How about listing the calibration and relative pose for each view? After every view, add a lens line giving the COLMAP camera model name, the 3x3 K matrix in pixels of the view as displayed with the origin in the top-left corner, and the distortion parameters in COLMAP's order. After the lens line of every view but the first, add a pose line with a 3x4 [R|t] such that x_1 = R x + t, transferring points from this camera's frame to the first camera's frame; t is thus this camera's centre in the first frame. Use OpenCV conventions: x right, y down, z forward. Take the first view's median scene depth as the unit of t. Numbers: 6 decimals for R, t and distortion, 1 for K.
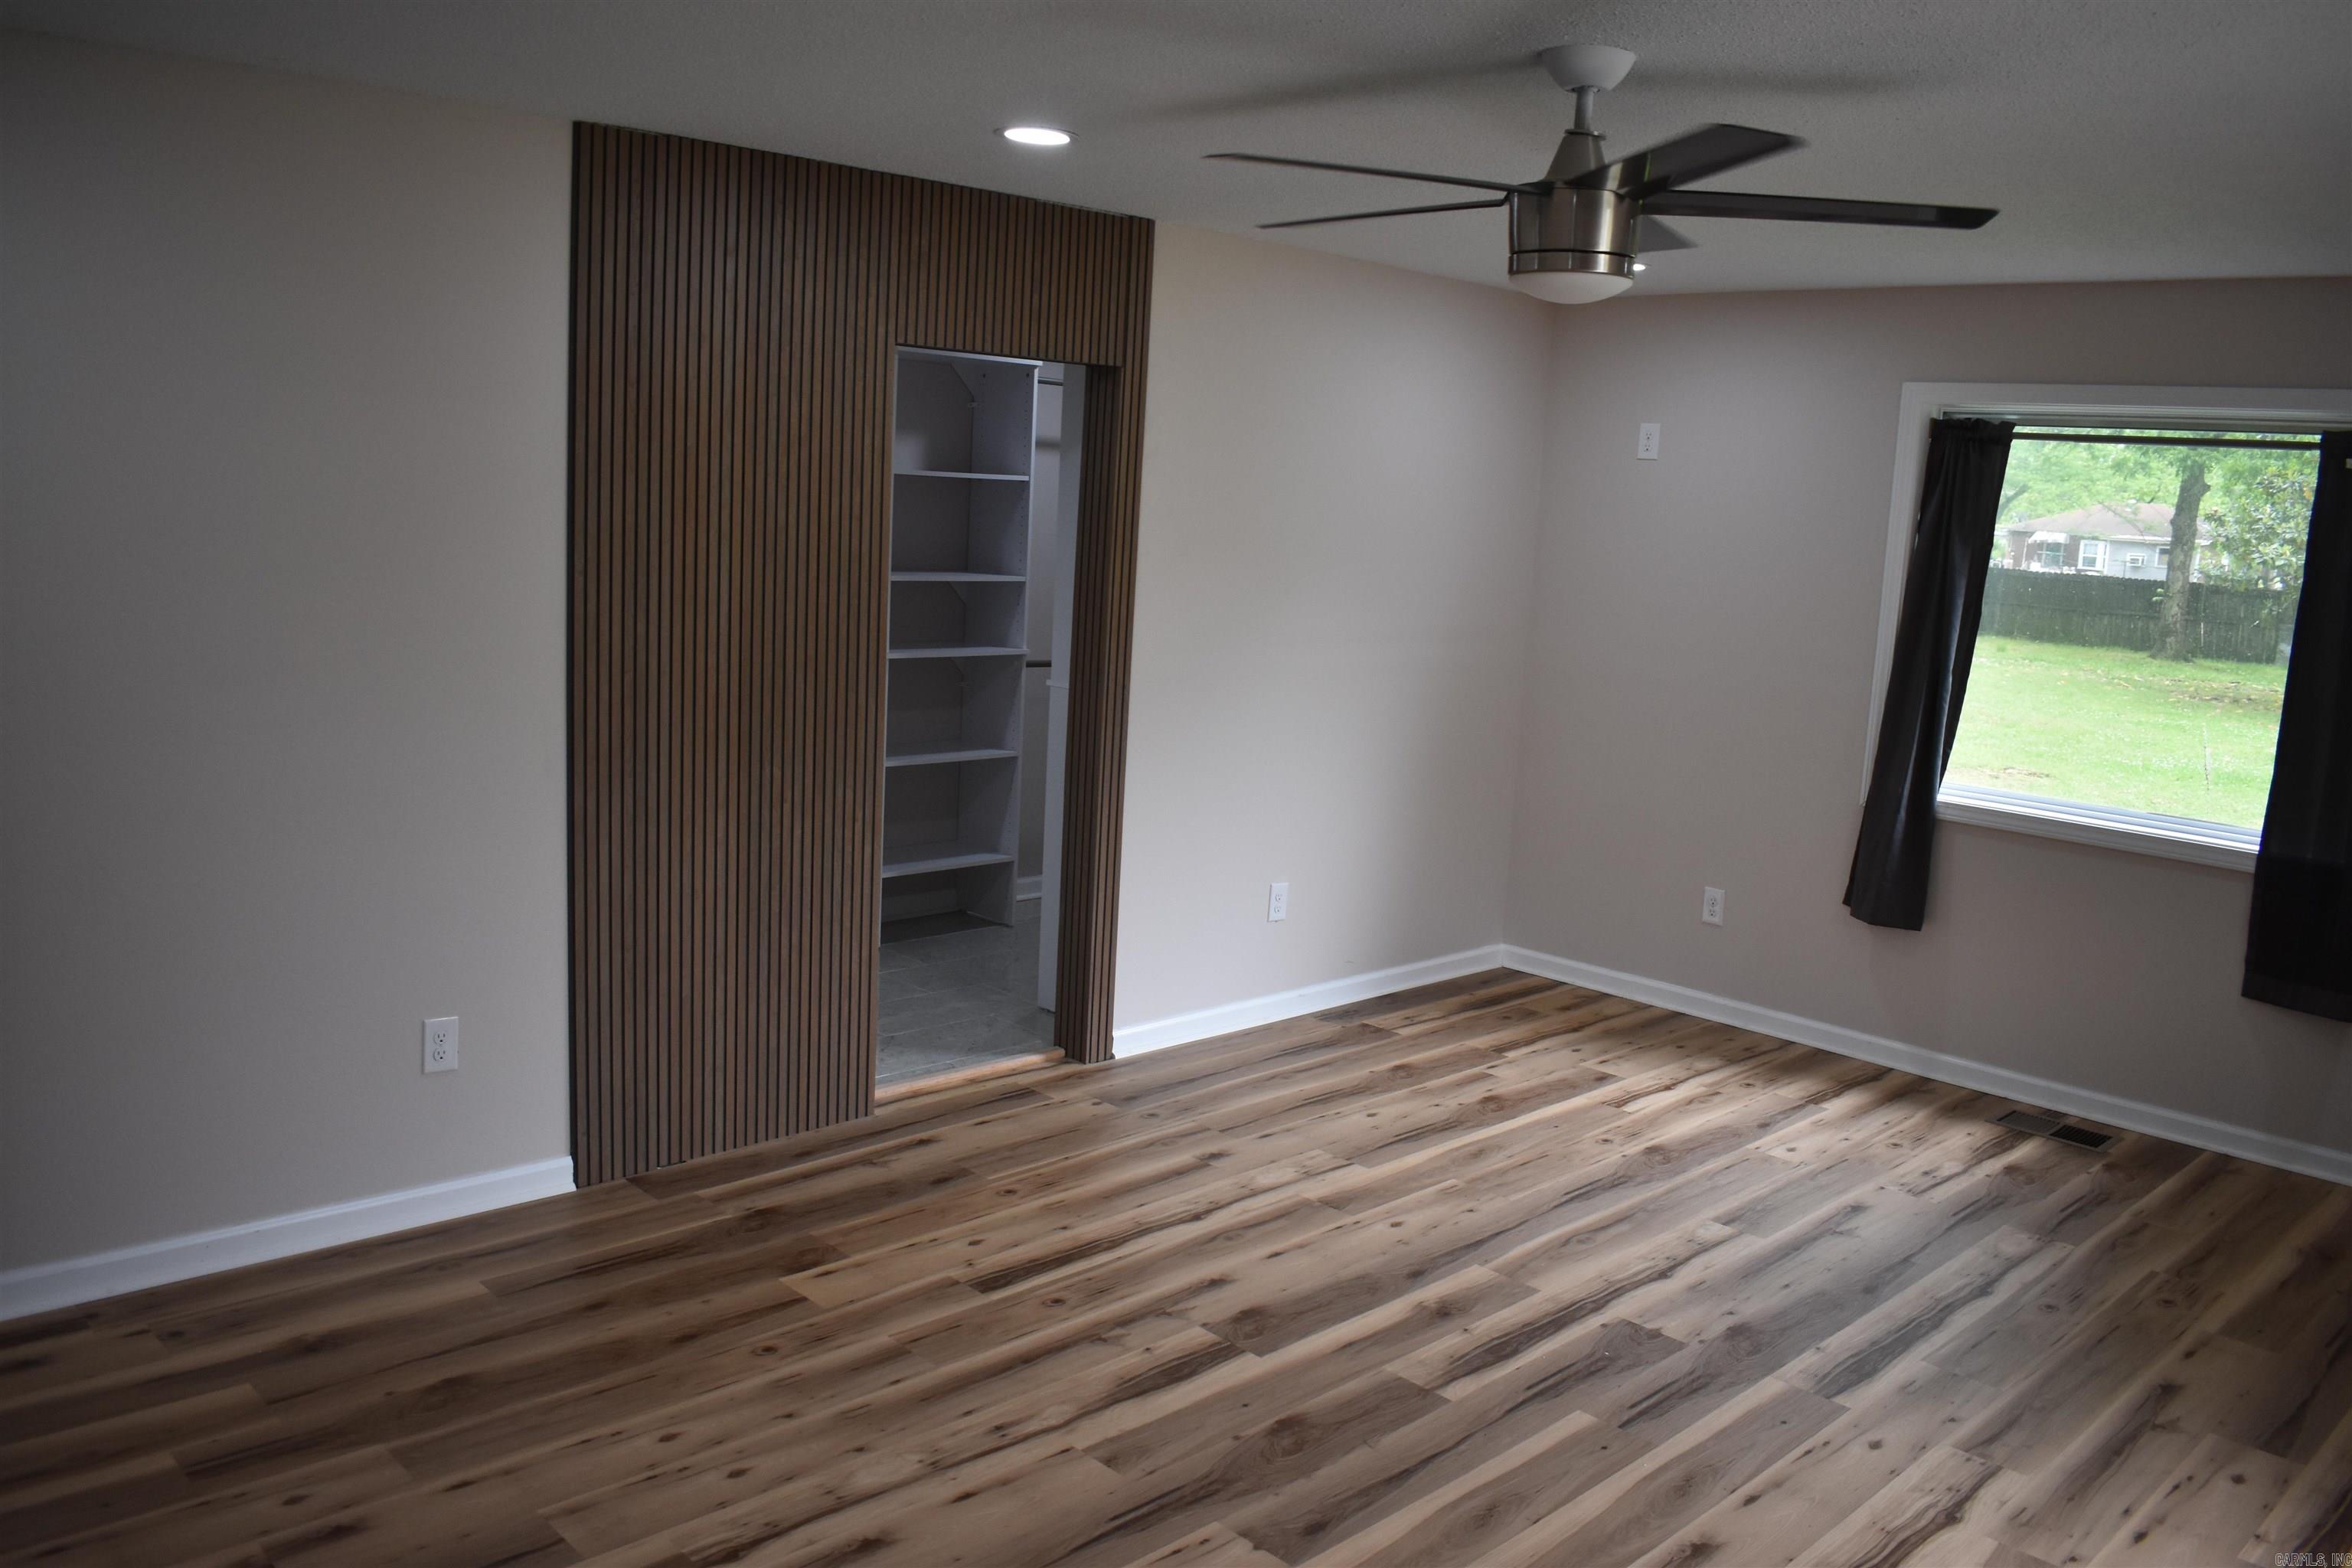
lens RADIAL K [[1845.1, 0, 1190.4], [0, 1845.1, 794.1], [0, 0, 1]] dist [-0.090094, 0.000824]
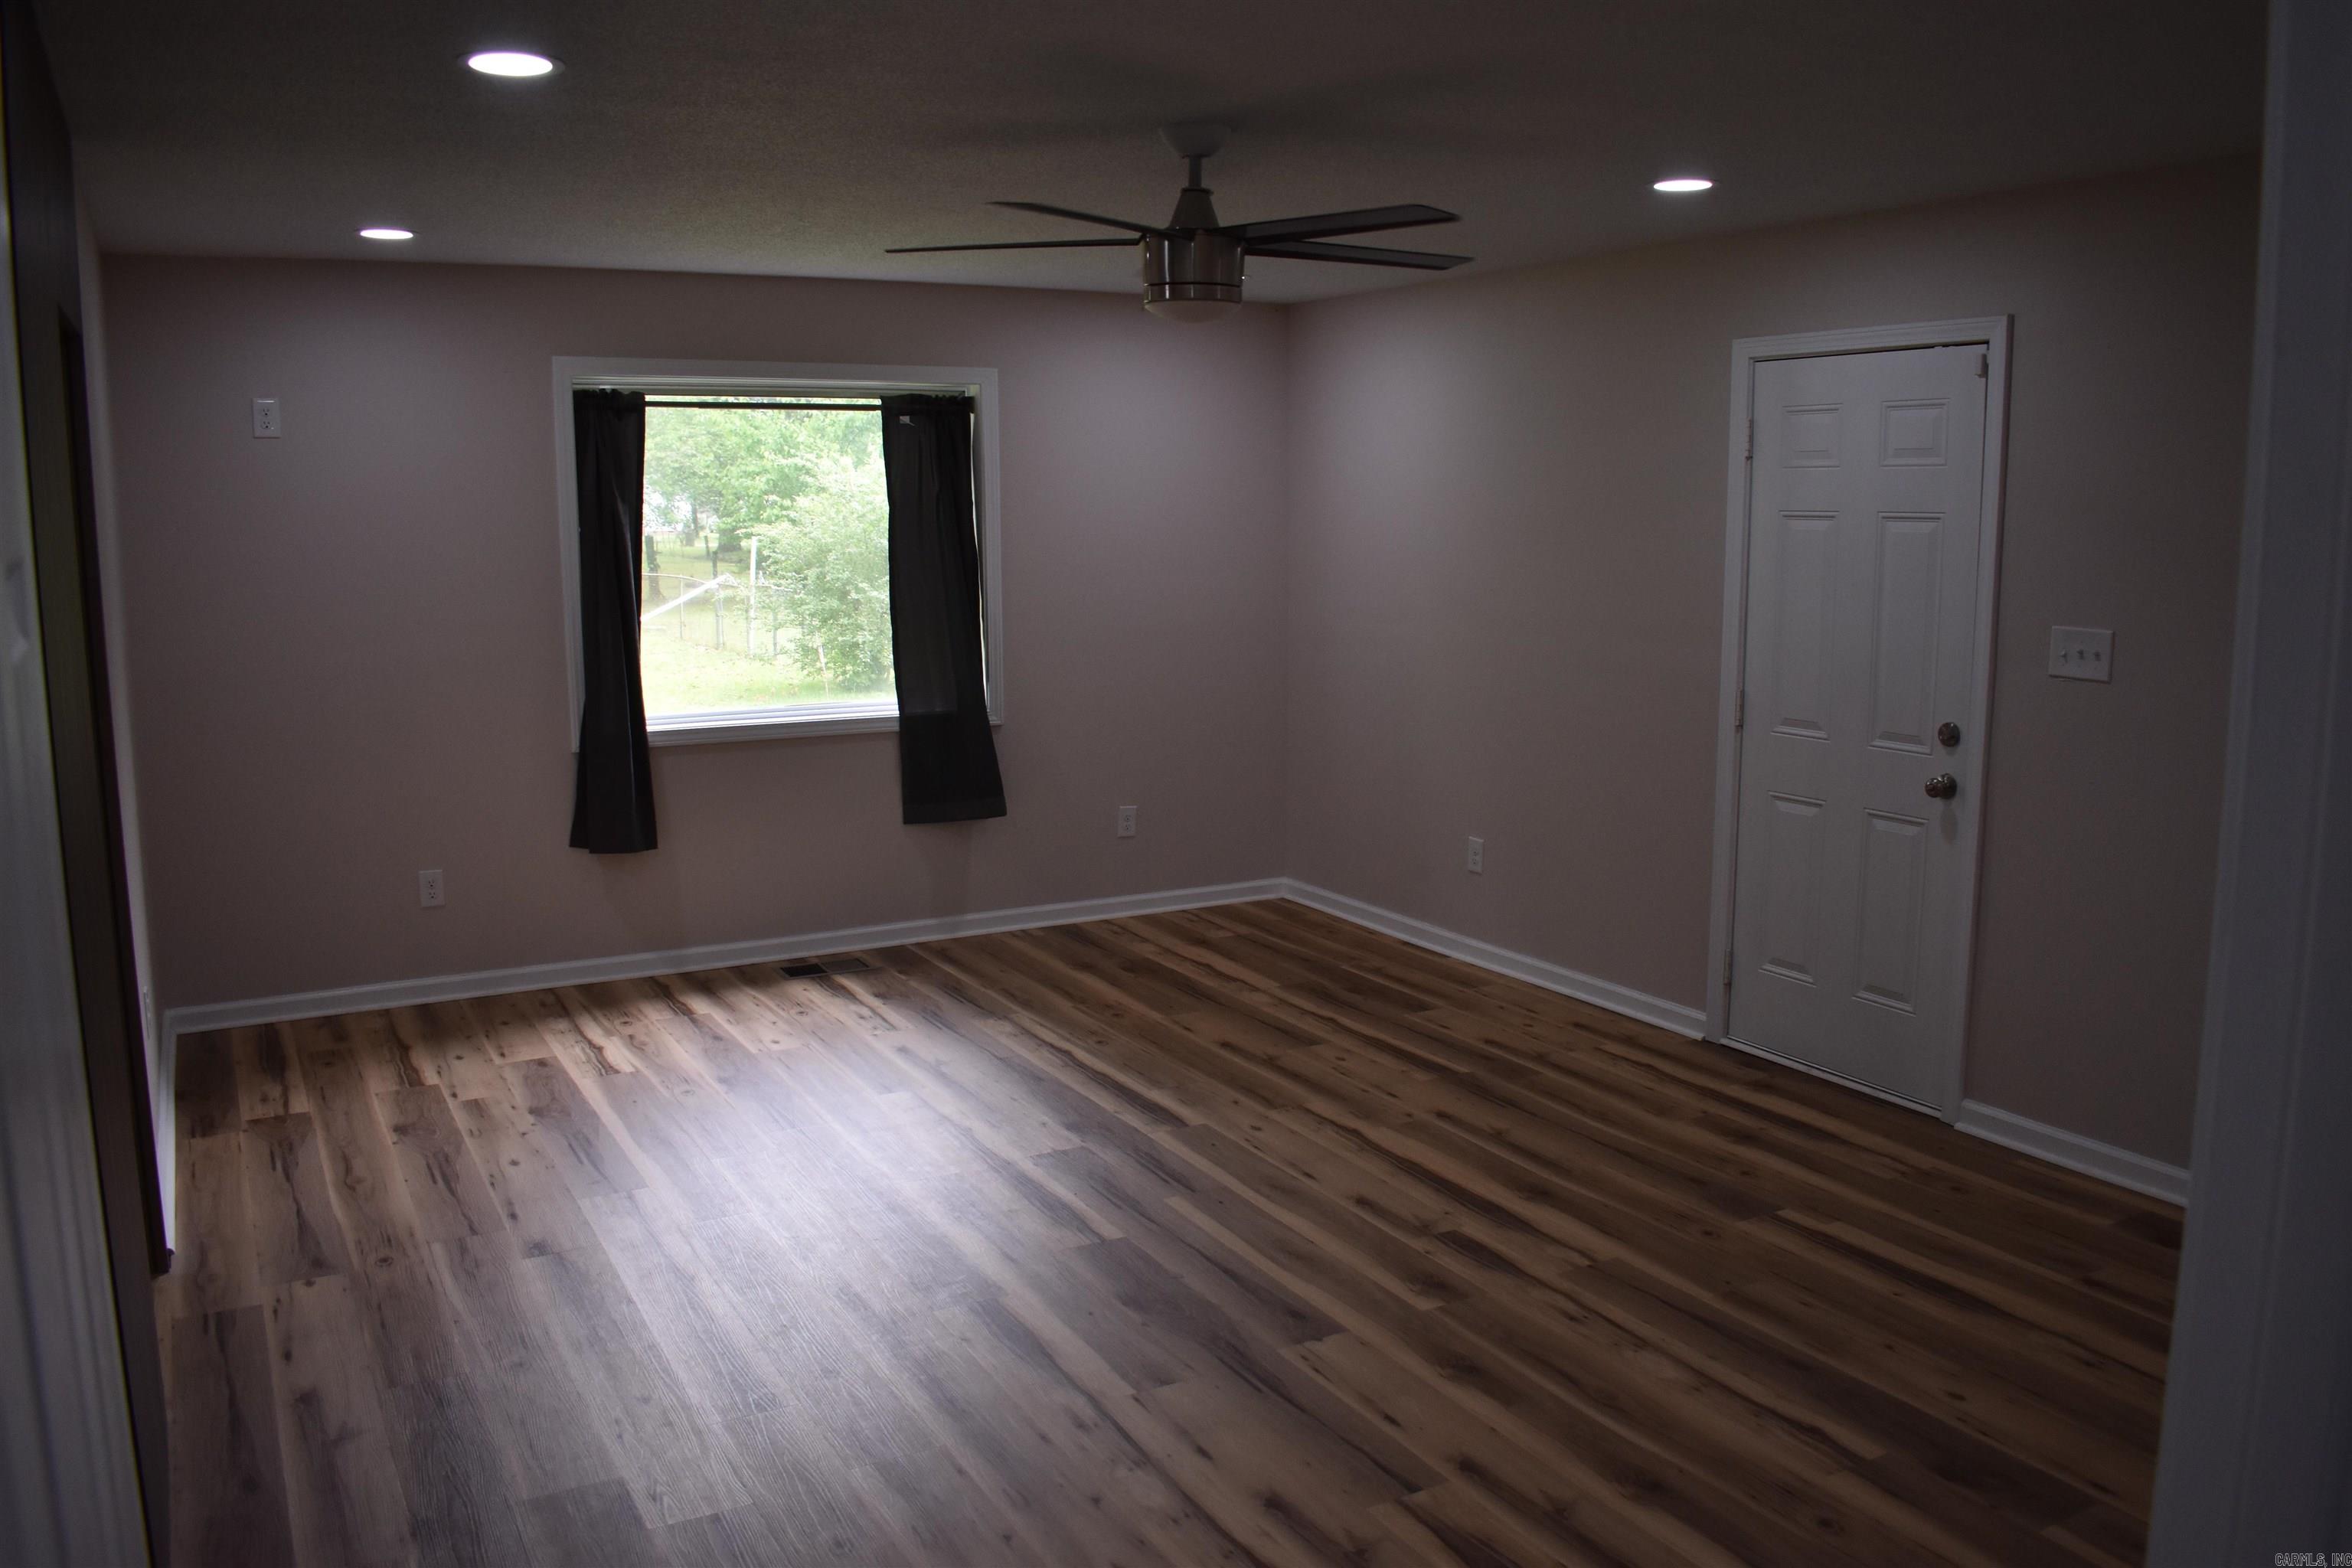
lens RADIAL K [[1845.1, 0, 1193.4], [0, 1845.1, 777.3], [0, 0, 1]] dist [-0.090094, 0.000824]
pose [[0.254892, -0.198194, 0.946440, -0.606320], [0.171739, 0.972488, 0.157397, -0.093024], [-0.951597, 0.122421, 0.281917, 0.381734]]
